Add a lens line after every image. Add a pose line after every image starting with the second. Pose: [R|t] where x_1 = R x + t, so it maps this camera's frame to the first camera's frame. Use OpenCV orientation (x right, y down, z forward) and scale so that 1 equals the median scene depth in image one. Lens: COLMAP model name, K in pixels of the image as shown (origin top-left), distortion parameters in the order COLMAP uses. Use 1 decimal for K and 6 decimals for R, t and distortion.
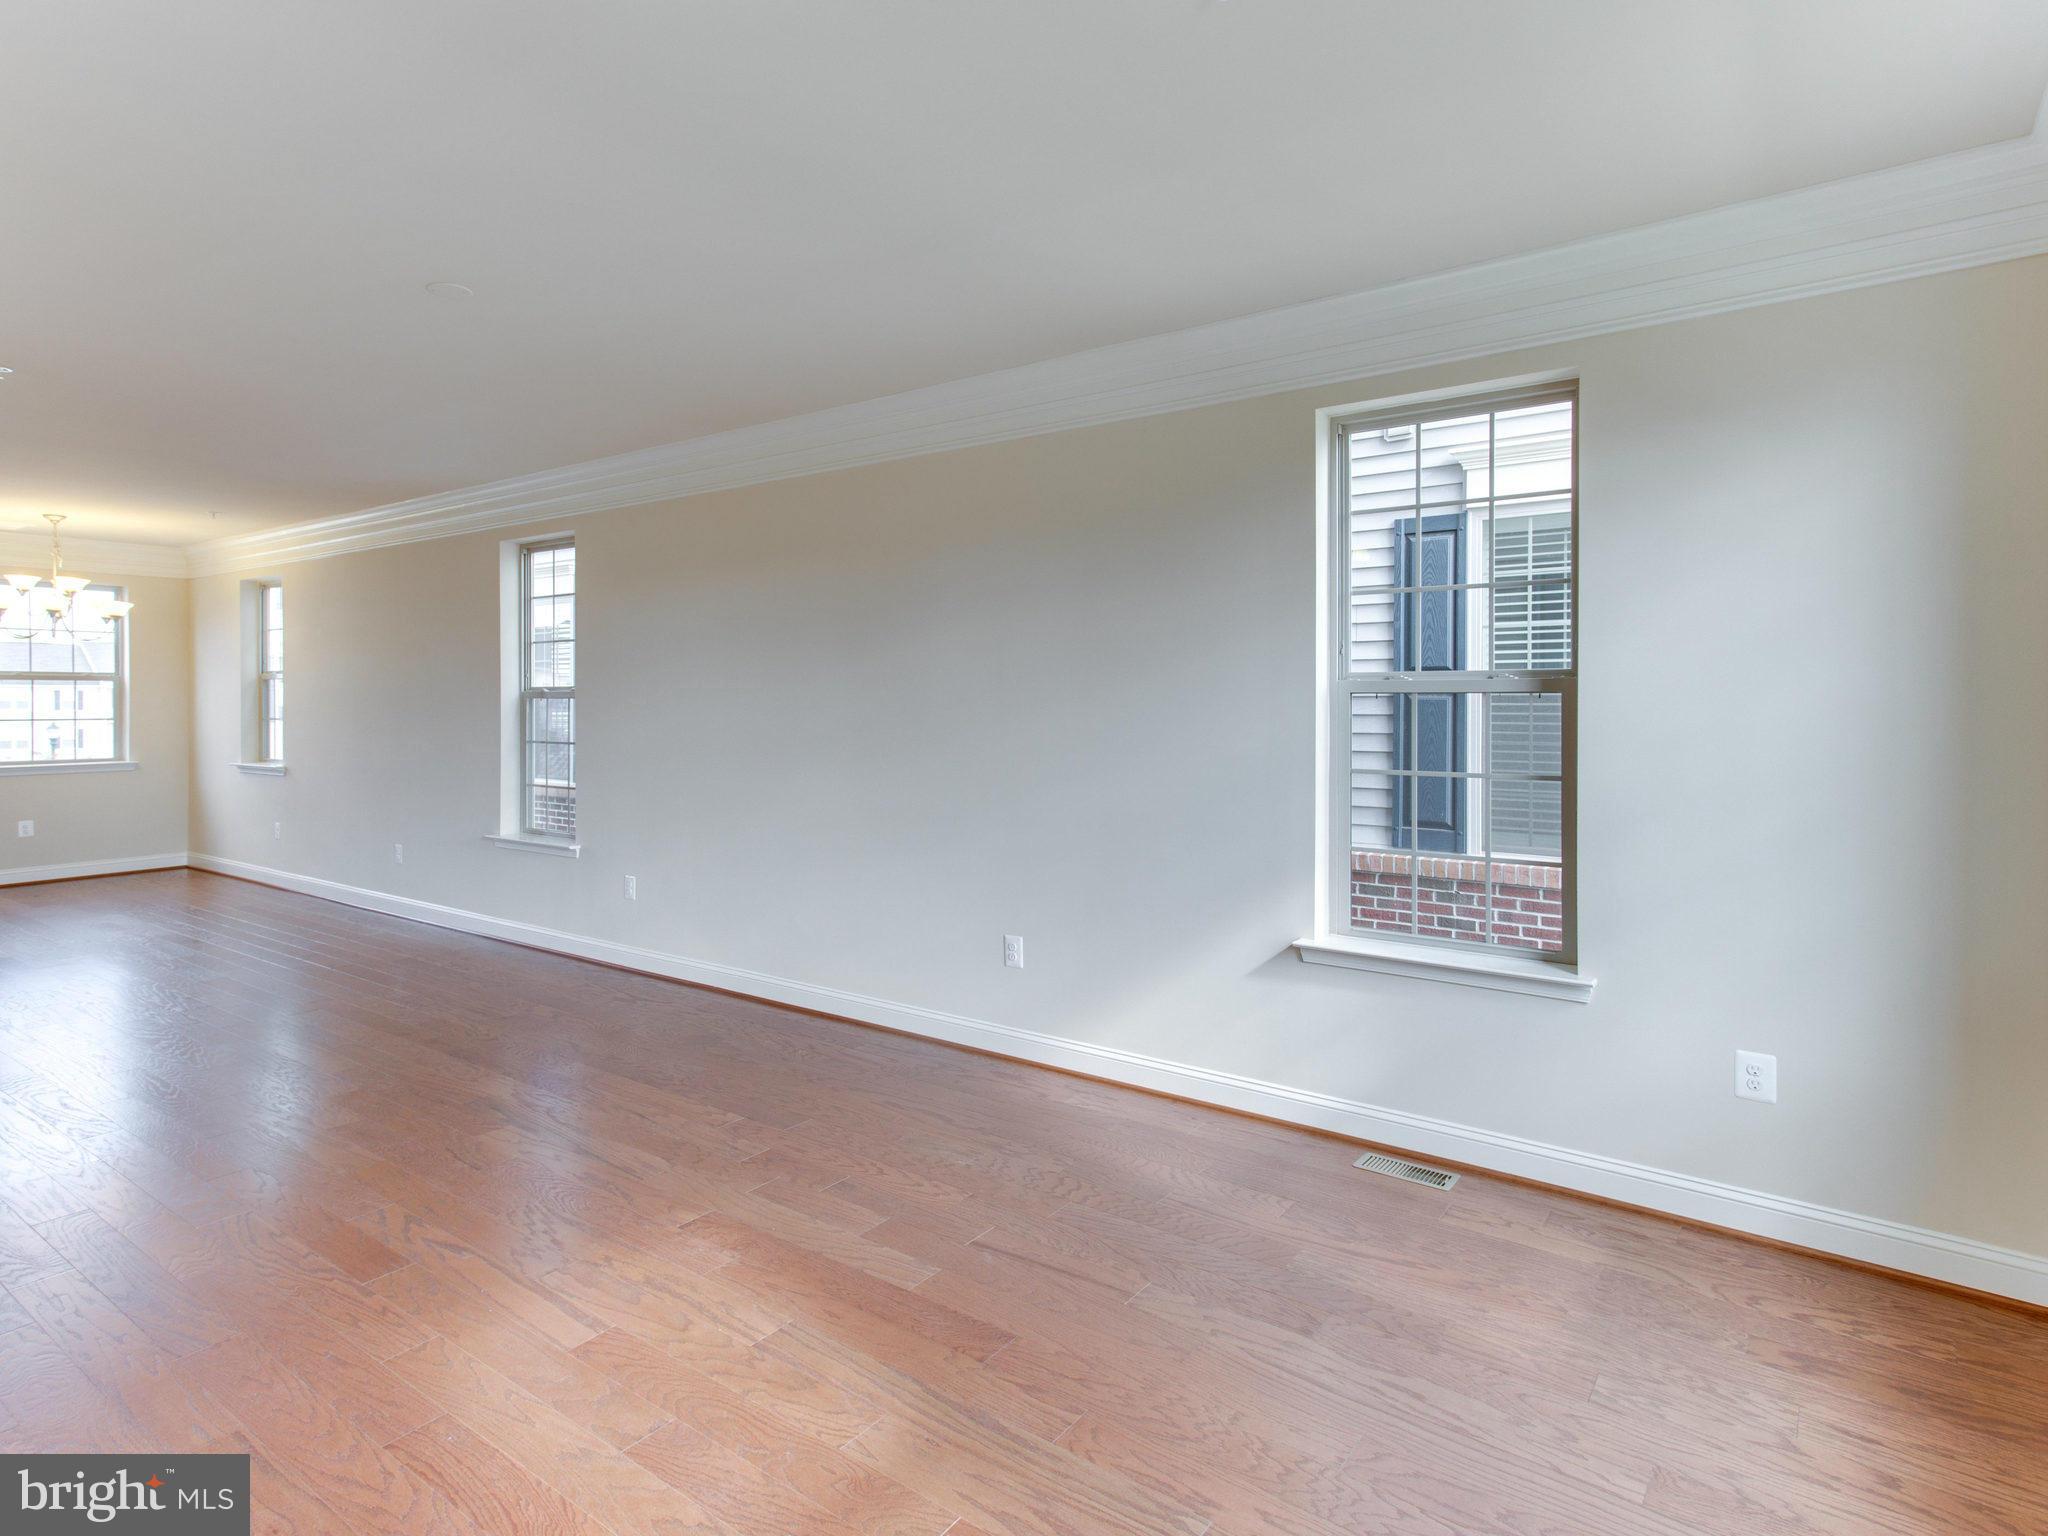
lens RADIAL K [[1076.4, 0, 1021.6], [0, 1076.4, 705.7], [0, 0, 1]] dist [0.011813, 0.001192]
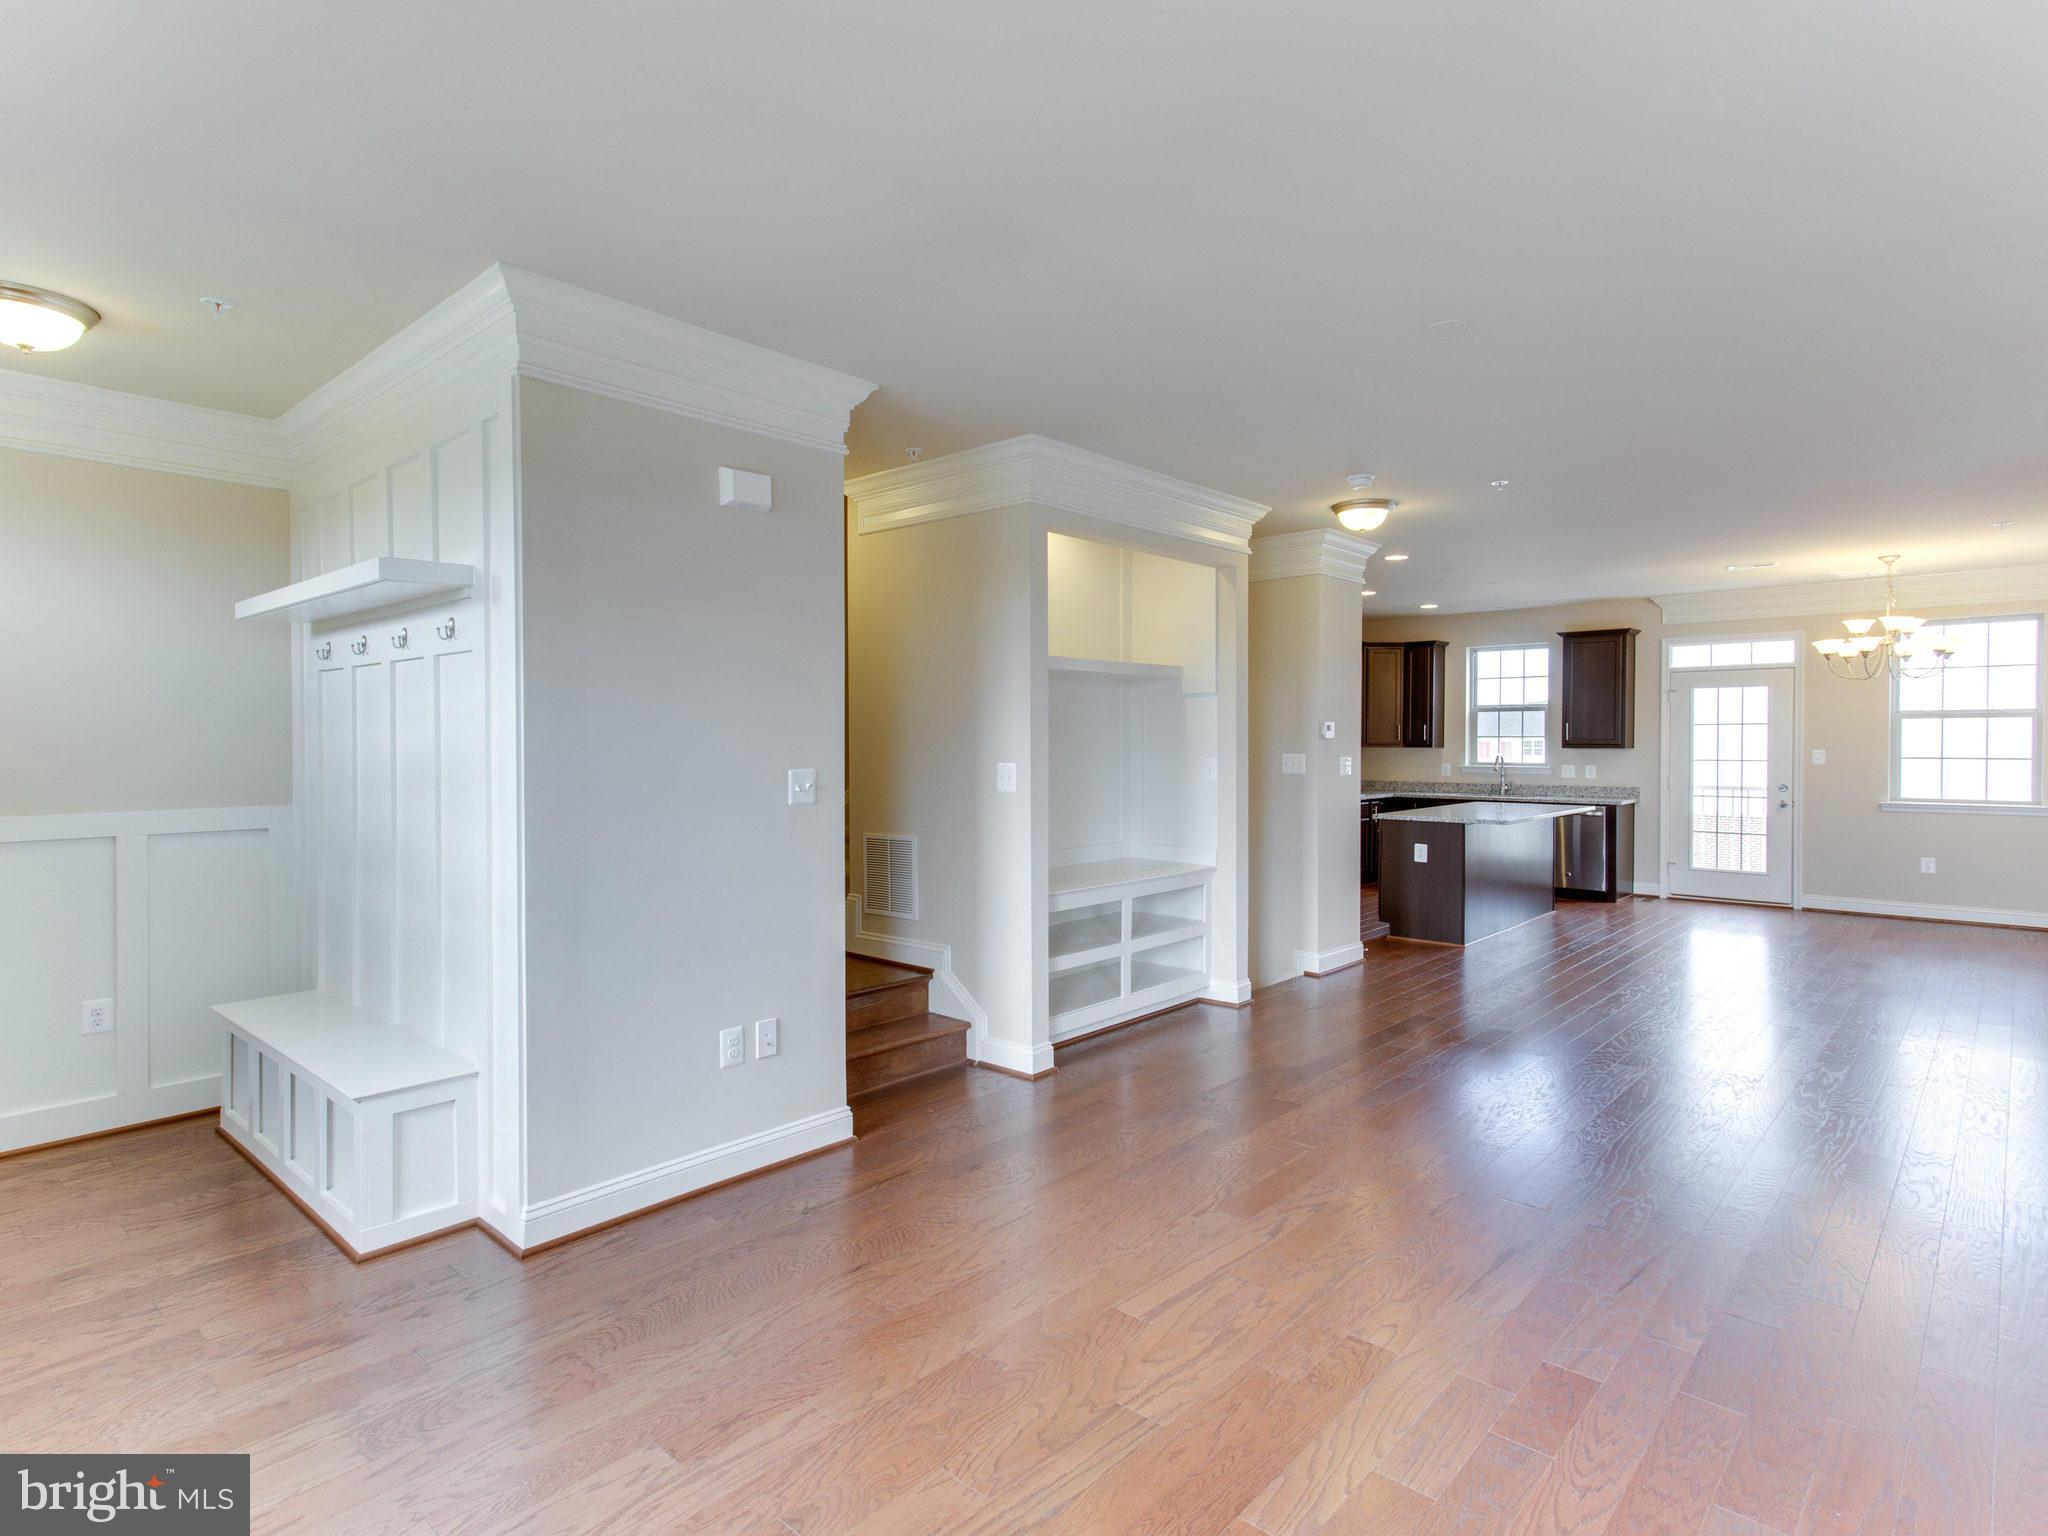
lens RADIAL K [[1093.1, 0, 1016.9], [0, 1093.1, 757.0], [0, 0, 1]] dist [0.021441, 0.002141]
pose [[-0.126722, 0.016250, -0.991805, 0.218503], [-0.004517, 0.999846, 0.016959, -0.001655], [0.991928, 0.006629, -0.126629, 0.290216]]
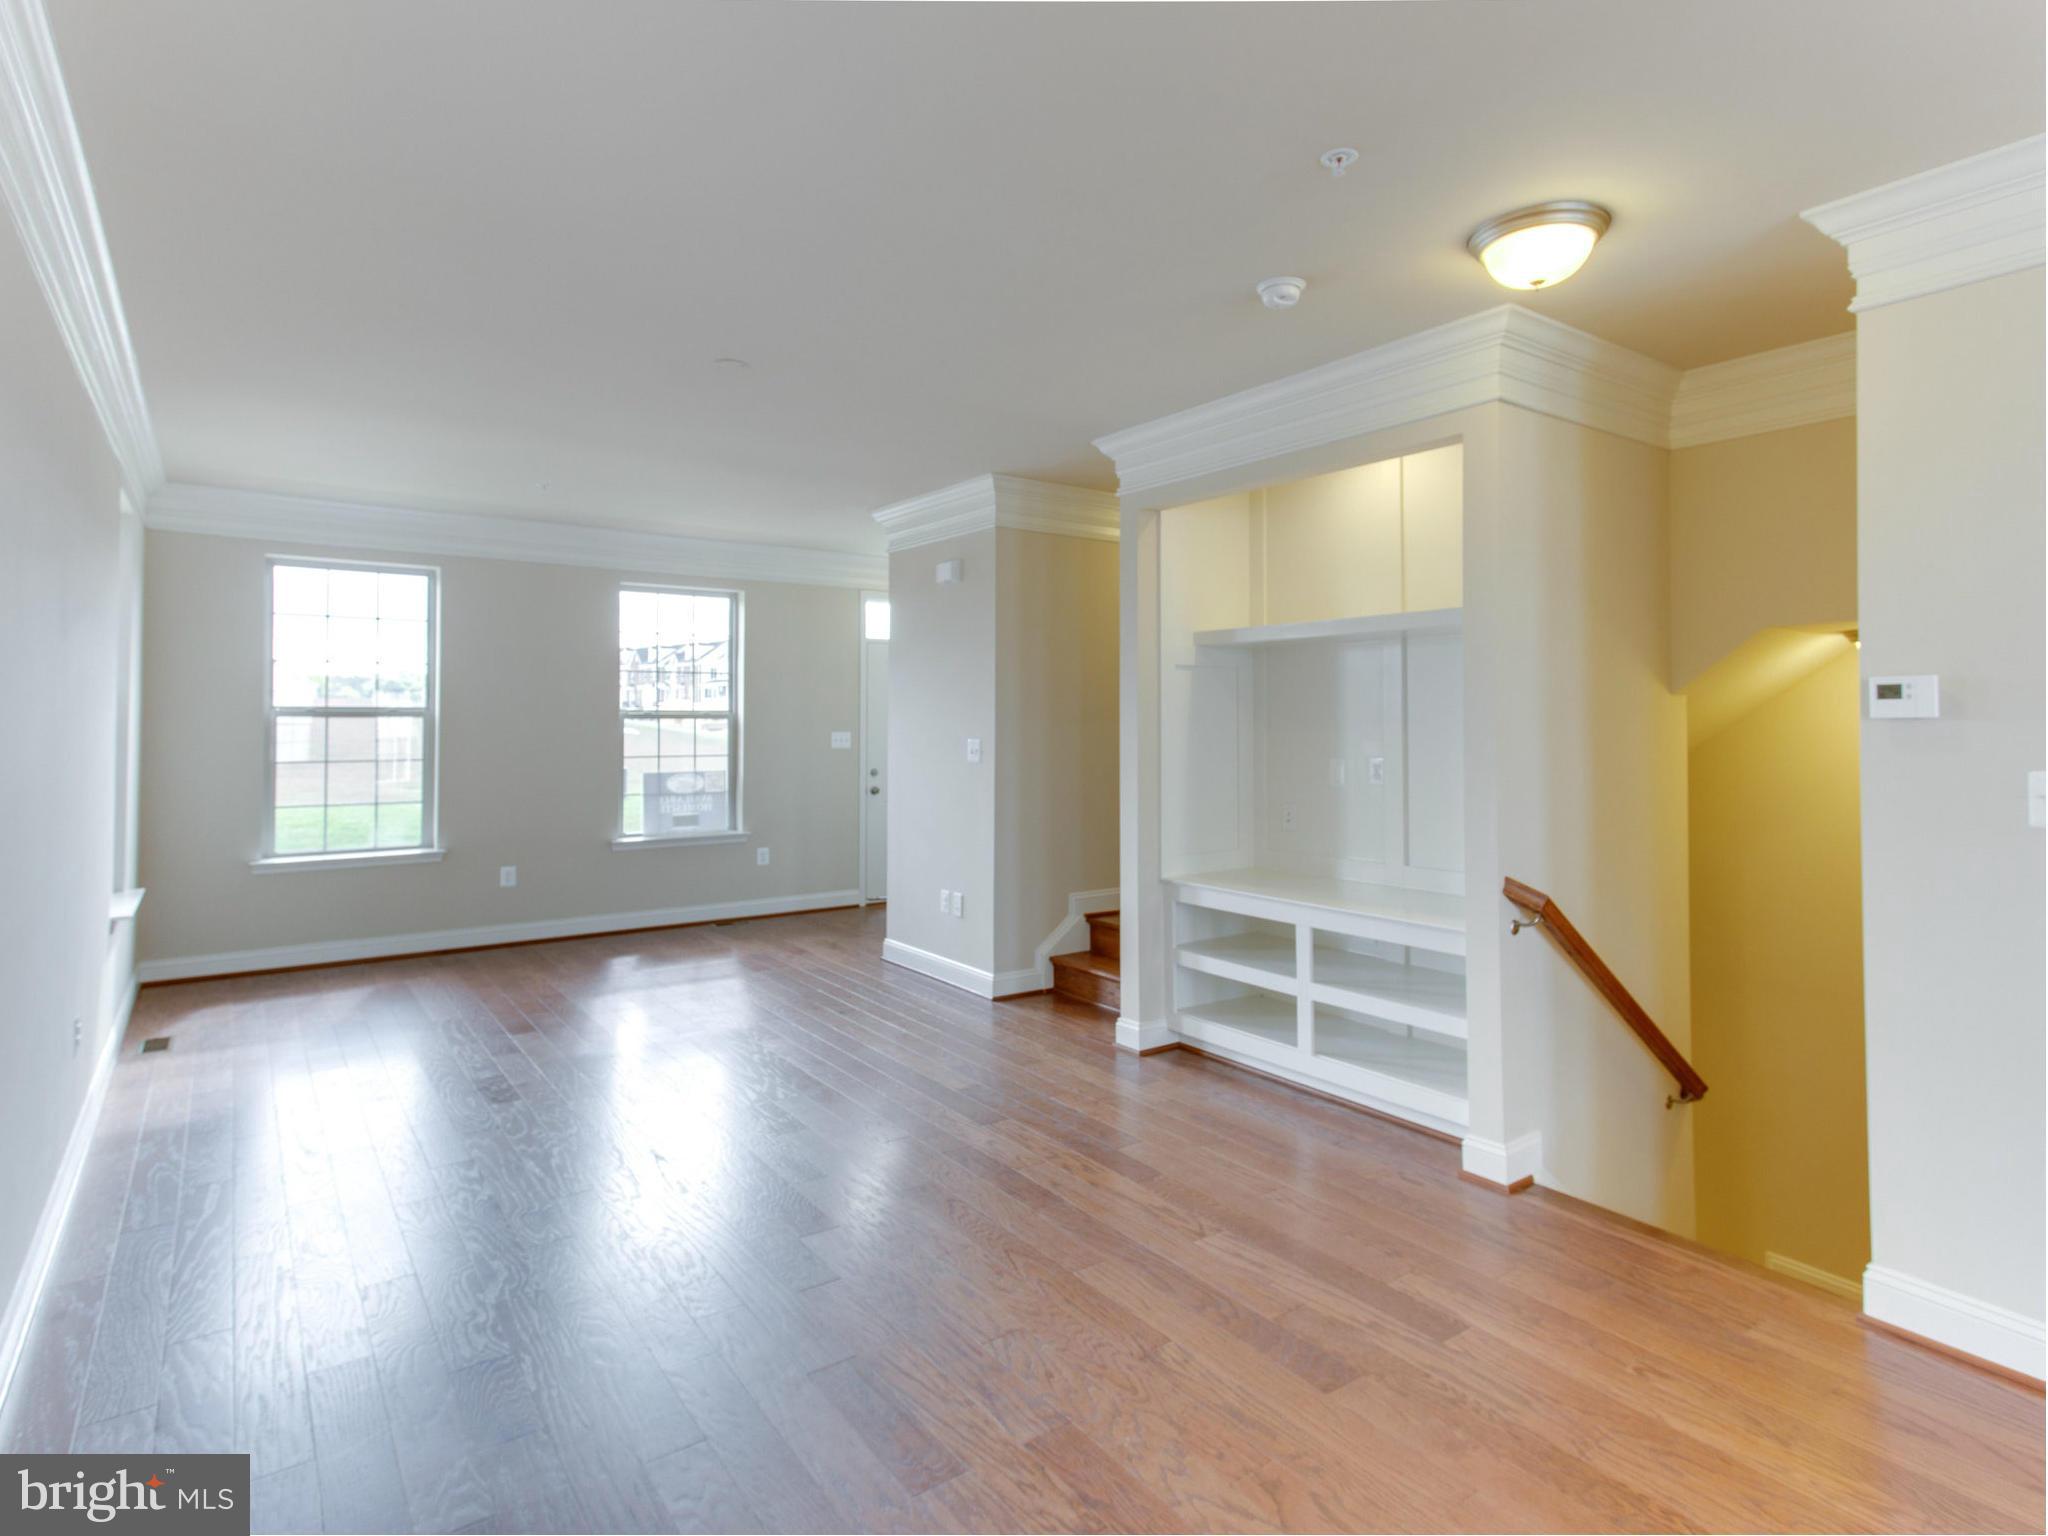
lens RADIAL K [[1076.4, 0, 1021.6], [0, 1076.4, 705.7], [0, 0, 1]] dist [0.011813, 0.001192]
pose [[-0.945634, 0.002868, 0.325220, -0.476438], [-0.000365, 0.999951, -0.009880, -0.003331], [-0.325232, -0.009461, -0.945587, 0.789617]]
